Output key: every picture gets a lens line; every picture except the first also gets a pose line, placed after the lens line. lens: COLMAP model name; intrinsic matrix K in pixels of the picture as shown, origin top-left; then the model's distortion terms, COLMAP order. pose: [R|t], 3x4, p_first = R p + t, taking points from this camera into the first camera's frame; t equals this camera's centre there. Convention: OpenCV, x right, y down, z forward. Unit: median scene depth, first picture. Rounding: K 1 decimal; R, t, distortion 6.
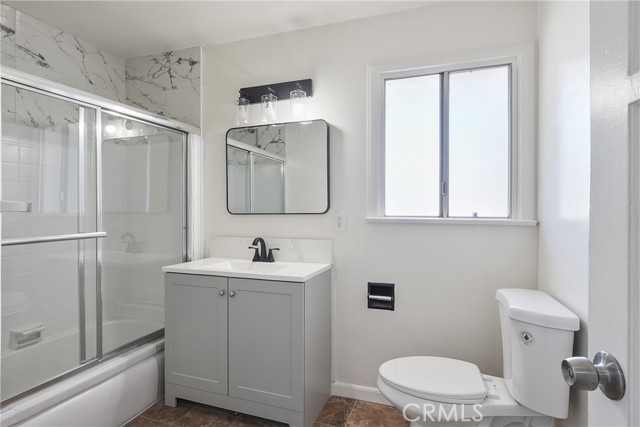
lens RADIAL K [[344.1, 0, 320.4], [0, 344.1, 212.8], [0, 0, 1]] dist [0.004899, 0.000181]
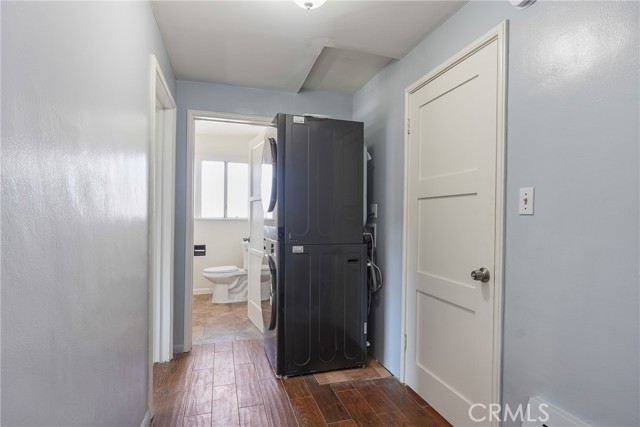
lens RADIAL K [[344.1, 0, 321.2], [0, 344.1, 214.0], [0, 0, 1]] dist [0.004899, 0.000181]
pose [[0.812313, 0.006860, 0.583181, -0.556201], [-0.007386, 0.999972, -0.001474, -0.016921], [-0.583175, -0.003110, 0.812341, -1.496826]]
